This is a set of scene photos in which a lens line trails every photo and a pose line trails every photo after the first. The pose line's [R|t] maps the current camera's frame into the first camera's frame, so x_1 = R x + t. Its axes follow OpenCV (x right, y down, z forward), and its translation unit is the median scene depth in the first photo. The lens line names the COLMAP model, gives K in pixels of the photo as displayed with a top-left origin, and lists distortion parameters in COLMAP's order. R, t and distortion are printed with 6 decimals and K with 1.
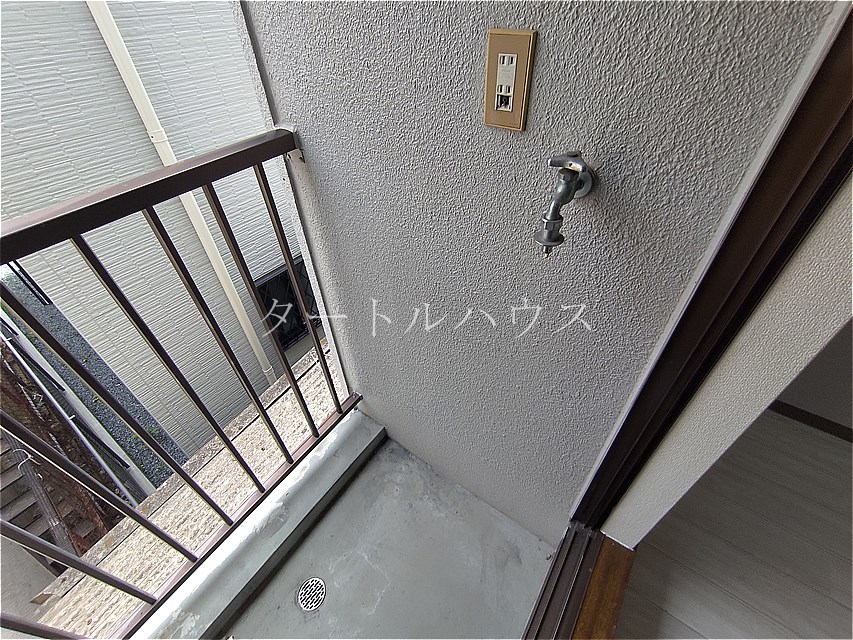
lens RADIAL K [[375.2, 0, 426.7], [0, 375.2, 316.5], [0, 0, 1]] dist [-0.000658, -0.000467]
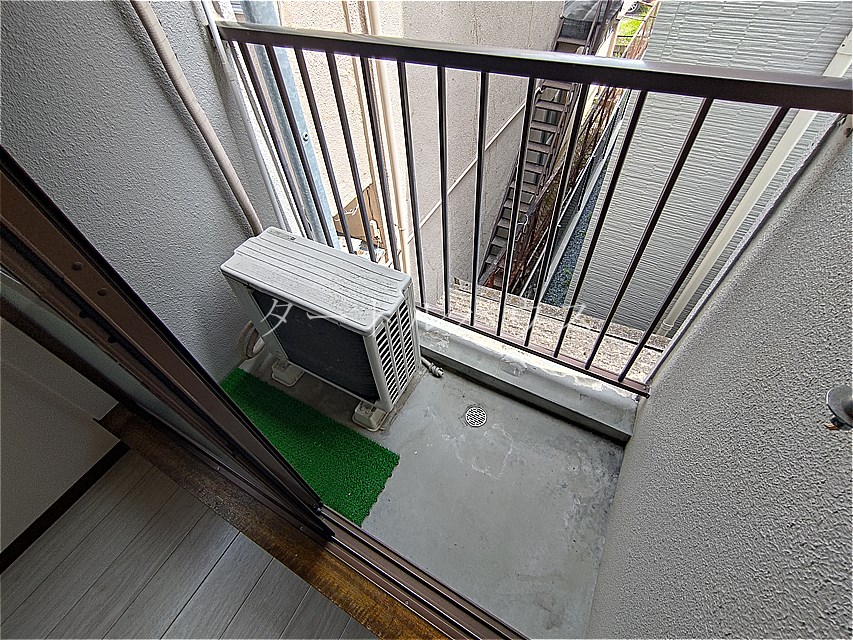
lens RADIAL K [[375.2, 0, 426.7], [0, 375.2, 316.5], [0, 0, 1]] dist [-0.000658, -0.000467]
pose [[0.114735, 0.798877, -0.590450, 0.138853], [-0.616889, 0.523181, 0.587989, -0.081306], [0.778643, 0.296779, 0.552845, 0.045566]]
